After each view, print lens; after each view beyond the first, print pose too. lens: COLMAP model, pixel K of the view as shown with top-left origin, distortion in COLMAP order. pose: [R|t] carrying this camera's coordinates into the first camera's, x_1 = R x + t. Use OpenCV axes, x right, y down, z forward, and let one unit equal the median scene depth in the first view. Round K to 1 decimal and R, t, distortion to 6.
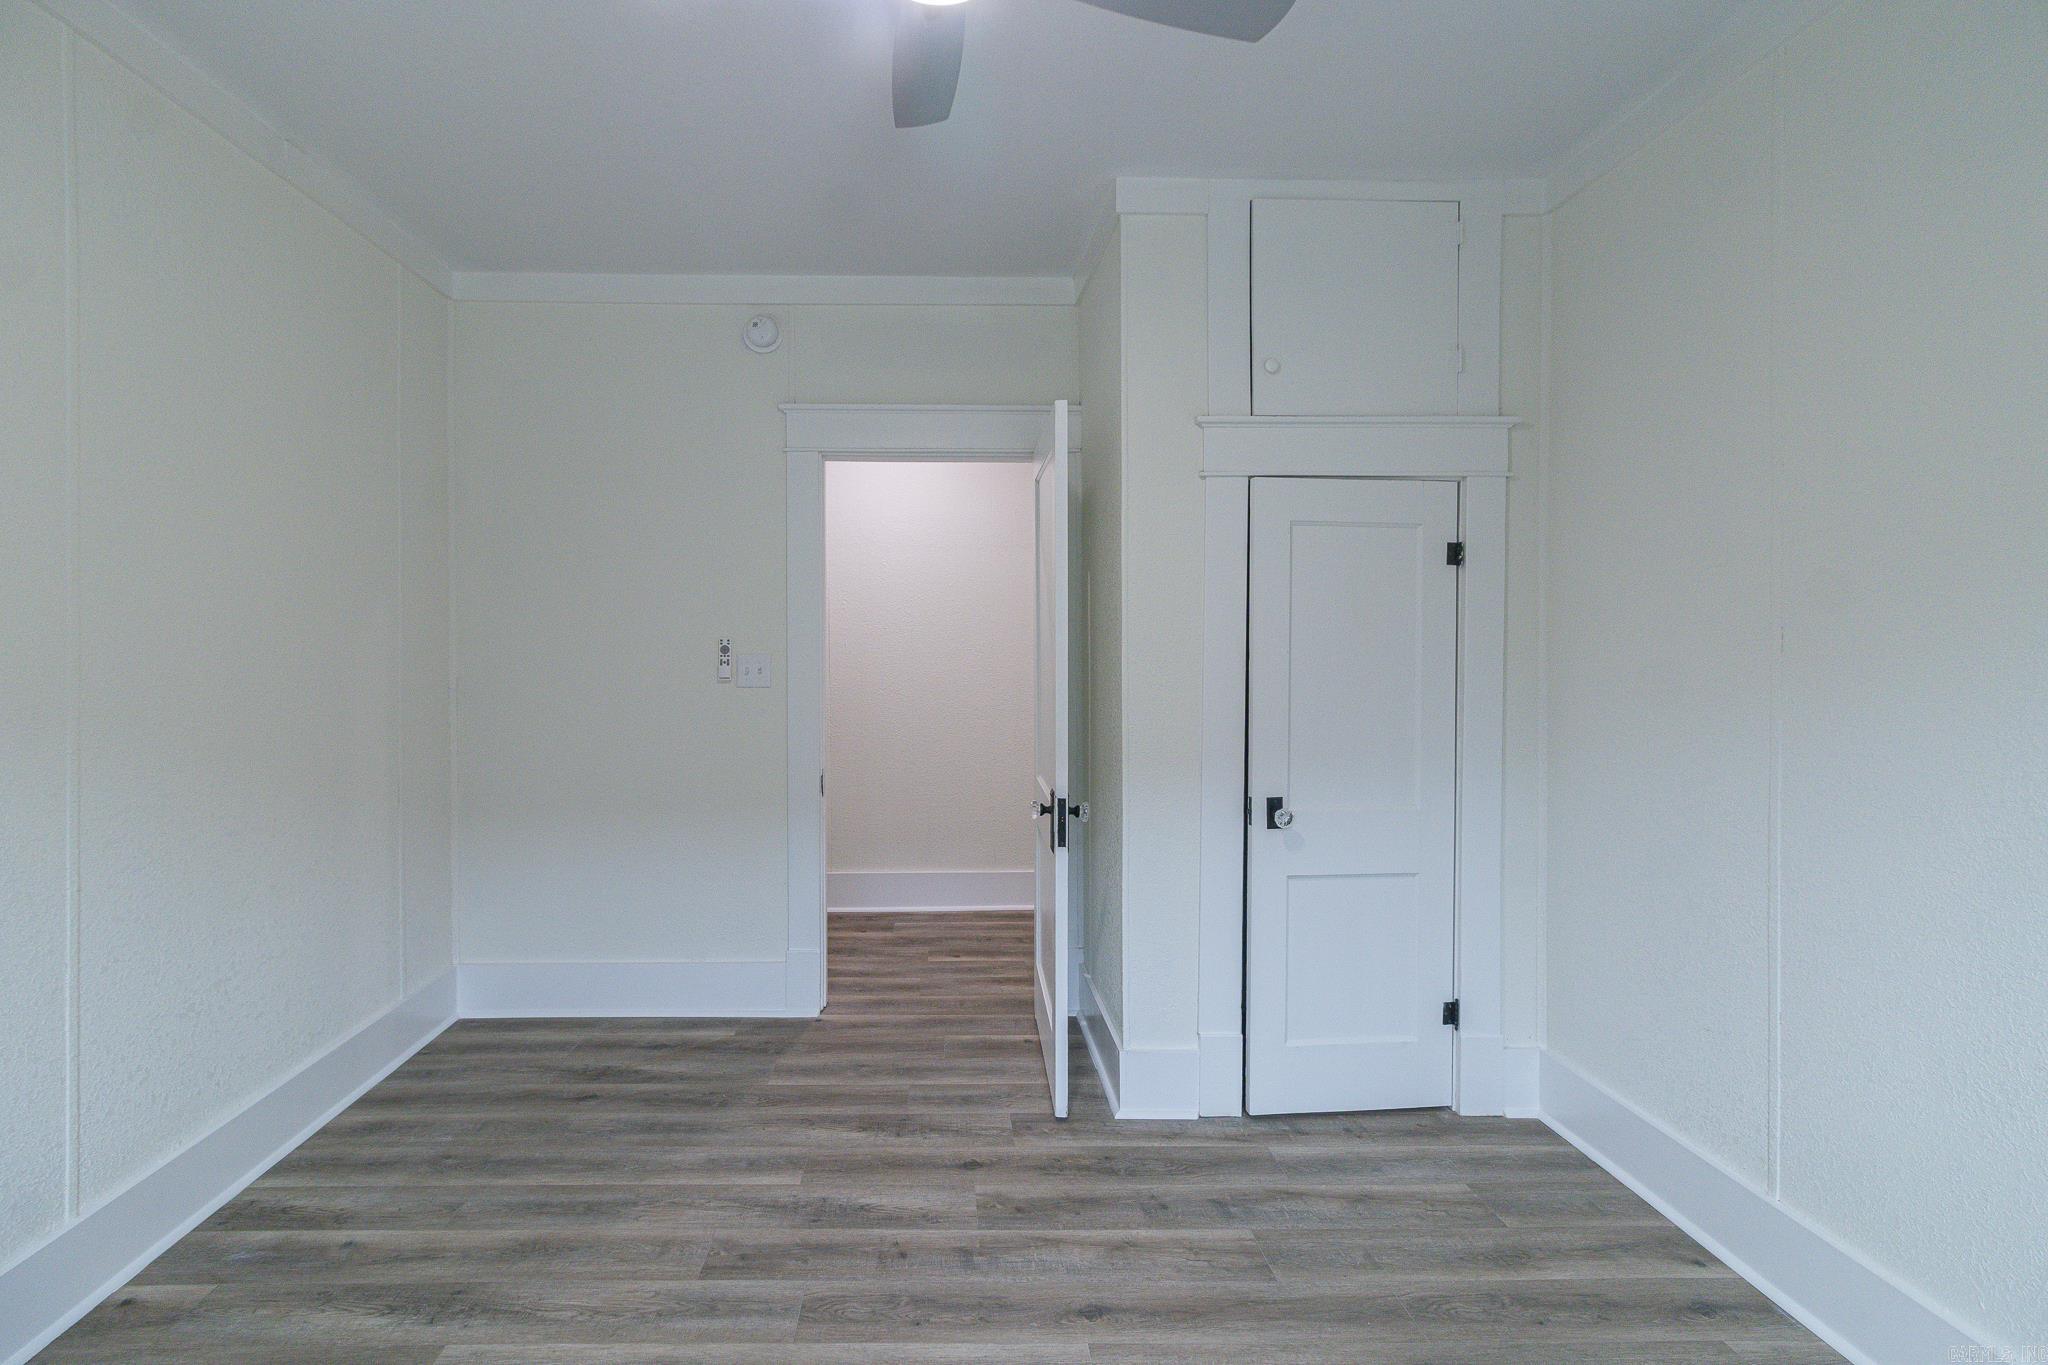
lens RADIAL K [[974.9, 0, 915.9], [0, 974.9, 666.1], [0, 0, 1]] dist [0.003720, -0.000168]
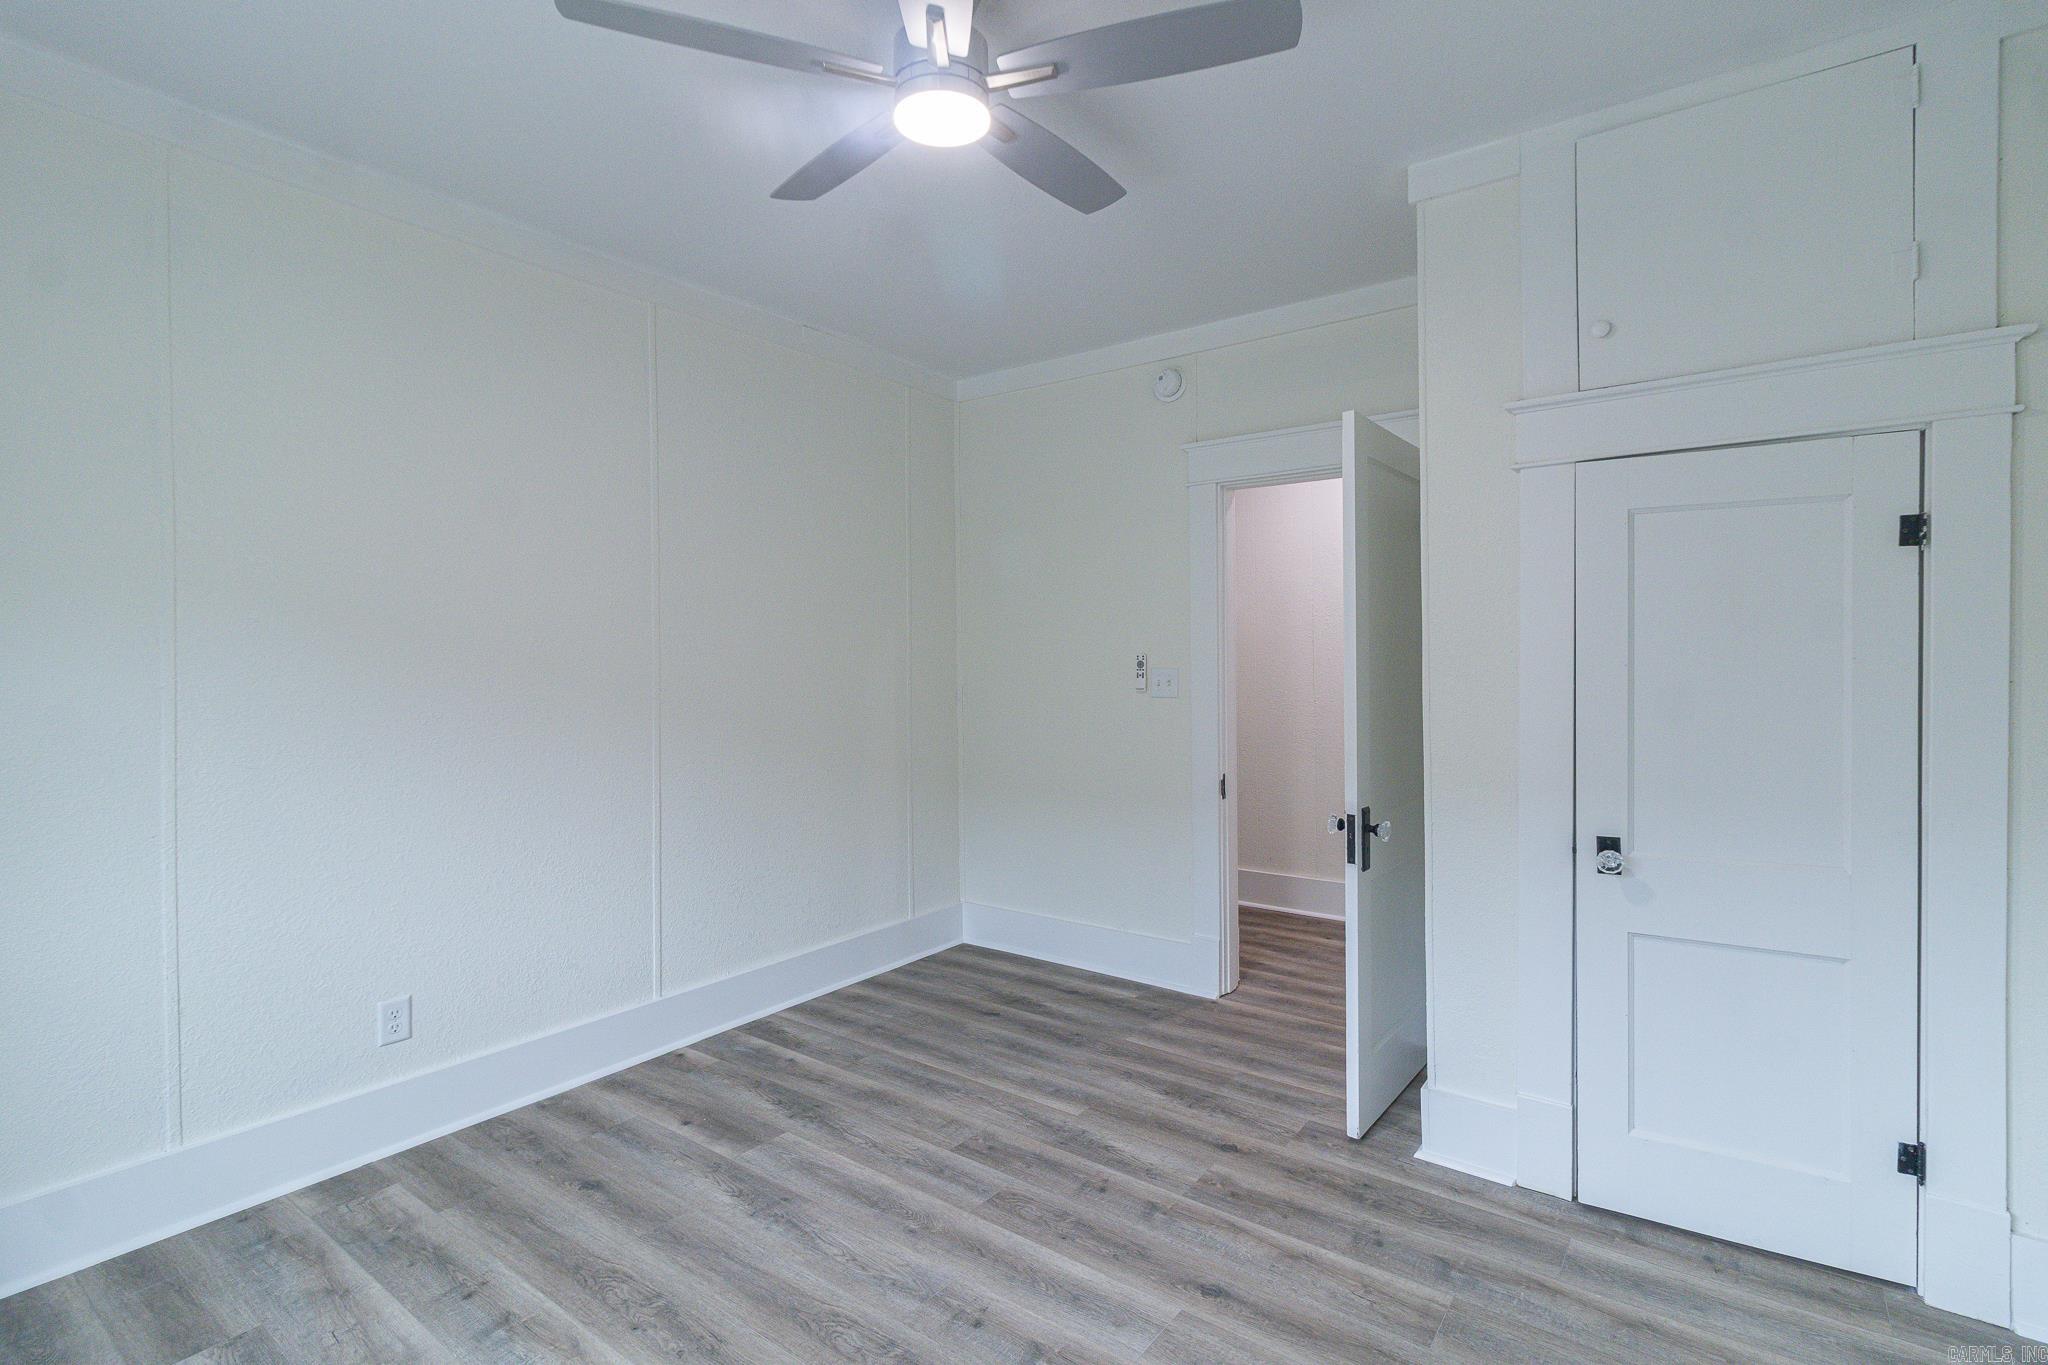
lens RADIAL K [[899.4, 0, 997.6], [0, 899.4, 680.1], [0, 0, 1]] dist [0.003891, -0.000260]
pose [[0.808529, 0.007242, -0.588412, 0.406926], [-0.006323, 0.999973, 0.003619, -0.001042], [0.588422, 0.000794, 0.808553, 0.054092]]
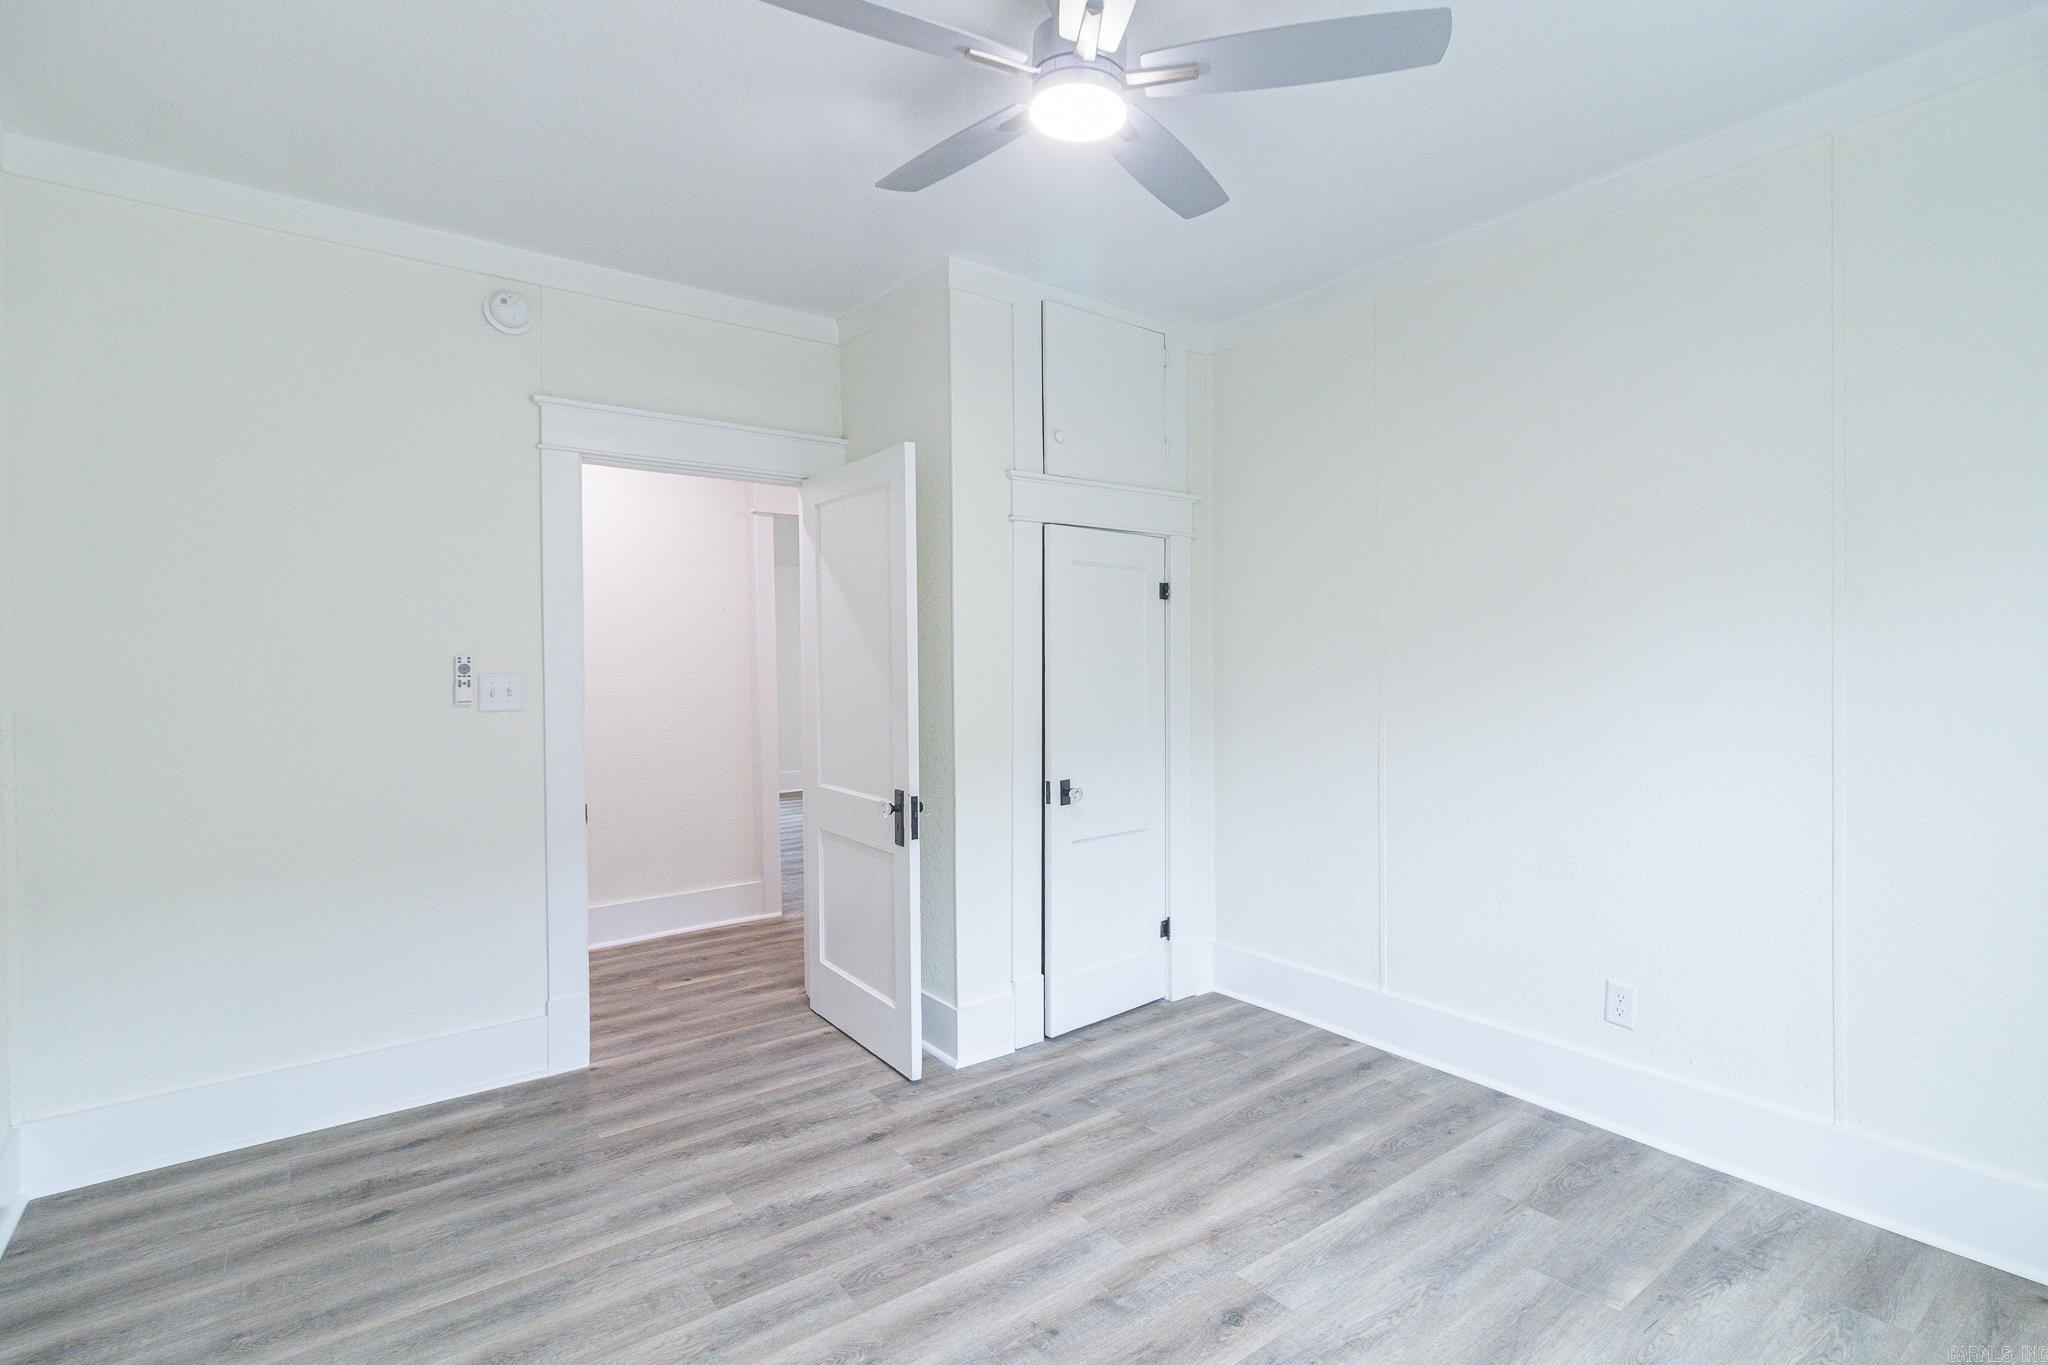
lens RADIAL K [[962.1, 0, 1024.0], [0, 962.1, 682.5], [0, 0, 1]] dist [0.000484, 0.000302]
pose [[0.809790, -0.020397, 0.586365, -0.407311], [0.021233, 0.999760, 0.005453, 0.001366], [-0.586335, 0.008035, 0.810029, 0.027042]]
